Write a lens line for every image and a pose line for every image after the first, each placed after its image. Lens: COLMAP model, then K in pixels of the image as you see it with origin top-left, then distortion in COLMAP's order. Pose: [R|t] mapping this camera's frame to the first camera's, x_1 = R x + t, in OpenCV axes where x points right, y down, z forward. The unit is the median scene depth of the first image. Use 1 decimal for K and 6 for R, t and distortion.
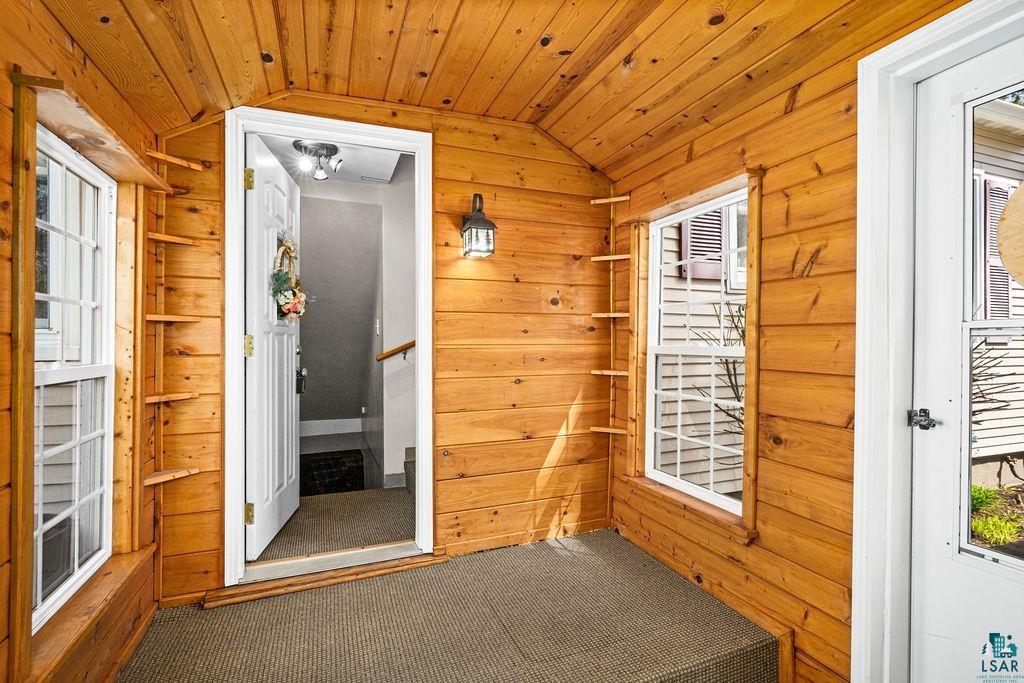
lens RADIAL K [[492.7, 0, 511.4], [0, 492.7, 344.6], [0, 0, 1]] dist [-0.000168, 0.000554]
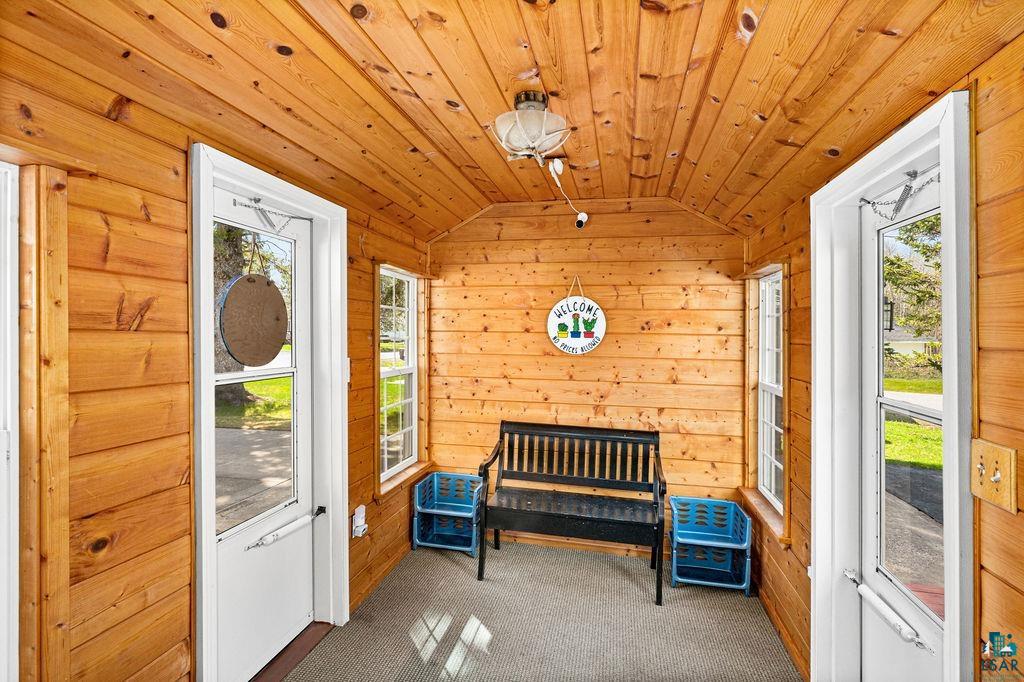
lens RADIAL K [[492.7, 0, 511.4], [0, 492.7, 344.1], [0, 0, 1]] dist [-0.000168, 0.000554]
pose [[-0.834017, 0.000295, 0.551738, -0.414489], [0.009018, 0.999874, 0.013096, -0.120151], [-0.551664, 0.015898, -0.833915, 1.344881]]
